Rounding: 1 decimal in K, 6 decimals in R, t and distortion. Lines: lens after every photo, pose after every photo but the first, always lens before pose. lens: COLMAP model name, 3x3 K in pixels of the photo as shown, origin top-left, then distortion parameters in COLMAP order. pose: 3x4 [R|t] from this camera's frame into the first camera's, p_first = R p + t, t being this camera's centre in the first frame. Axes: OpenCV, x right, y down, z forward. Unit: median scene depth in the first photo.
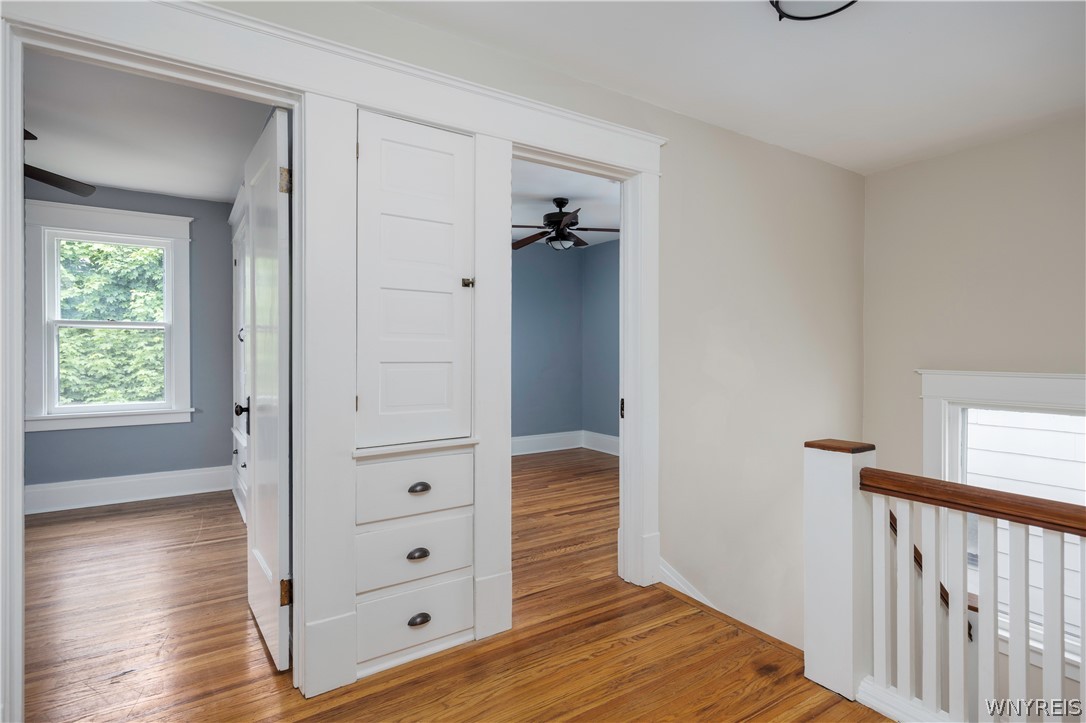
lens RADIAL K [[549.4, 0, 544.9], [0, 549.4, 356.1], [0, 0, 1]] dist [0.004451, 0.002142]
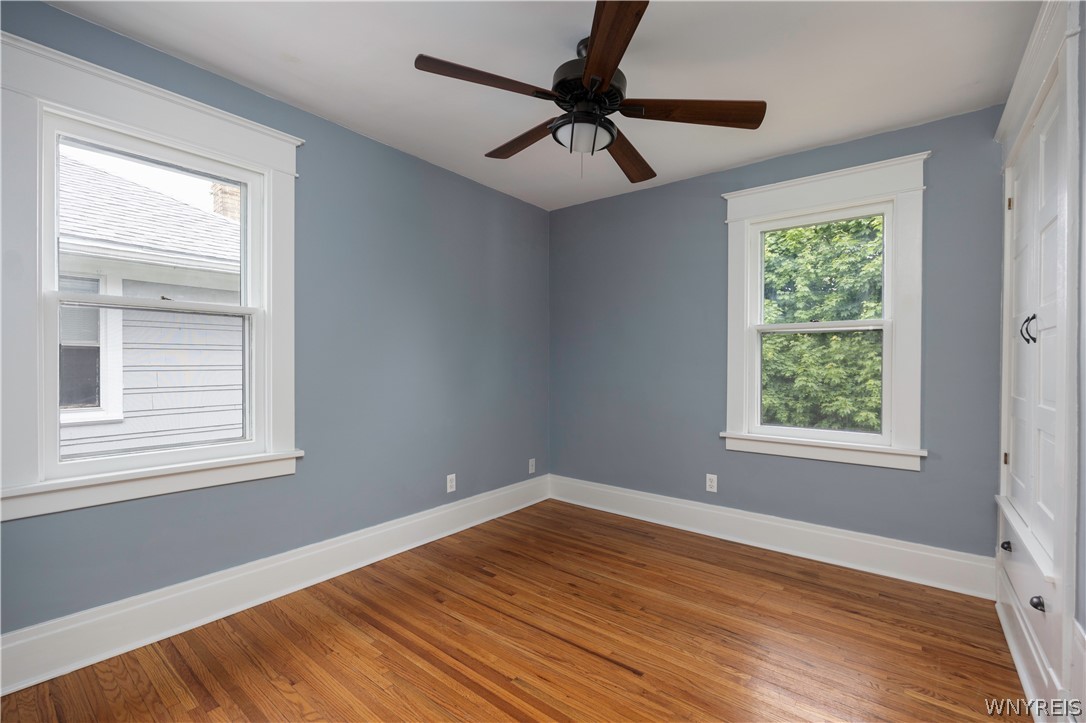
lens RADIAL K [[468.9, 0, 544.6], [0, 468.9, 363.5], [0, 0, 1]] dist [-0.012376, -0.000767]
pose [[0.310896, 0.009962, -0.950392, -0.108571], [-0.014890, 0.999873, 0.005610, -0.001075], [0.950327, 0.012407, 0.311005, 0.168880]]
